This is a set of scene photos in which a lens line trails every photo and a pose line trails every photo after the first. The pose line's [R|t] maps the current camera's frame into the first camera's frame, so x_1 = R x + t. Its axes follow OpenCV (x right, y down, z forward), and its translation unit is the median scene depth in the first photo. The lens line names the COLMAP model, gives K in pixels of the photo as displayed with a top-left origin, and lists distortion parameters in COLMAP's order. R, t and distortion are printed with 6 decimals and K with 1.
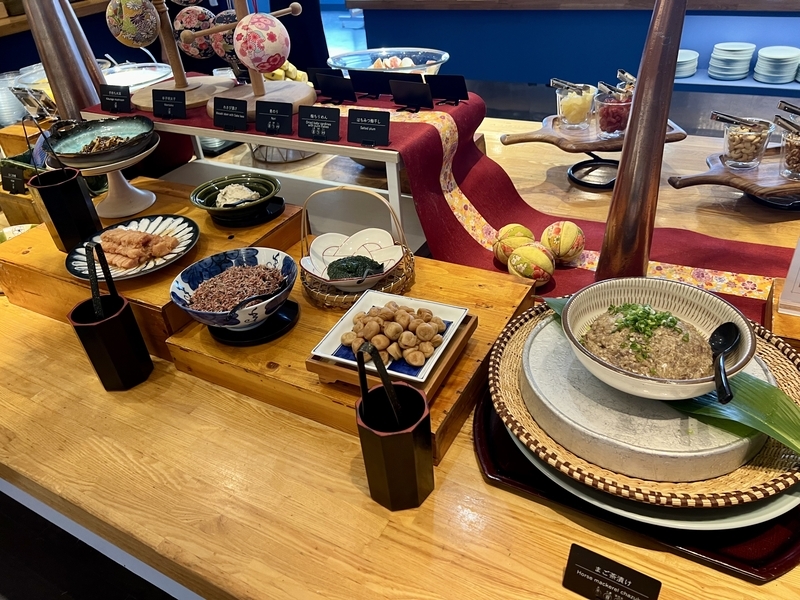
lens RADIAL K [[600.6, 0, 400.2], [0, 600.6, 300.4], [0, 0, 1]] dist [0.014956, -0.022234]
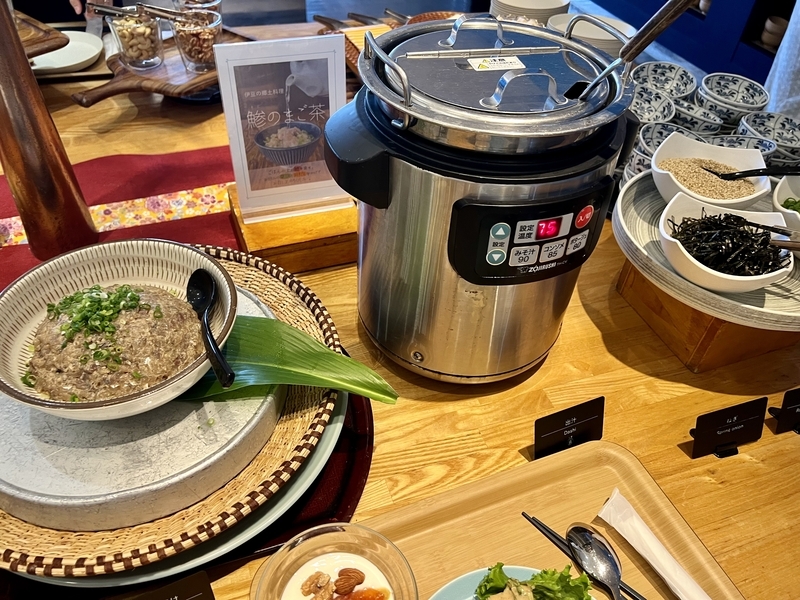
lens RADIAL K [[600.6, 0, 400.6], [0, 600.6, 300.5], [0, 0, 1]] dist [0.014956, -0.022234]
pose [[0.646524, -0.430747, 0.629654, 0.187631], [0.331517, 0.901978, 0.276645, -0.059814], [-0.687098, 0.029883, 0.725950, 0.213855]]
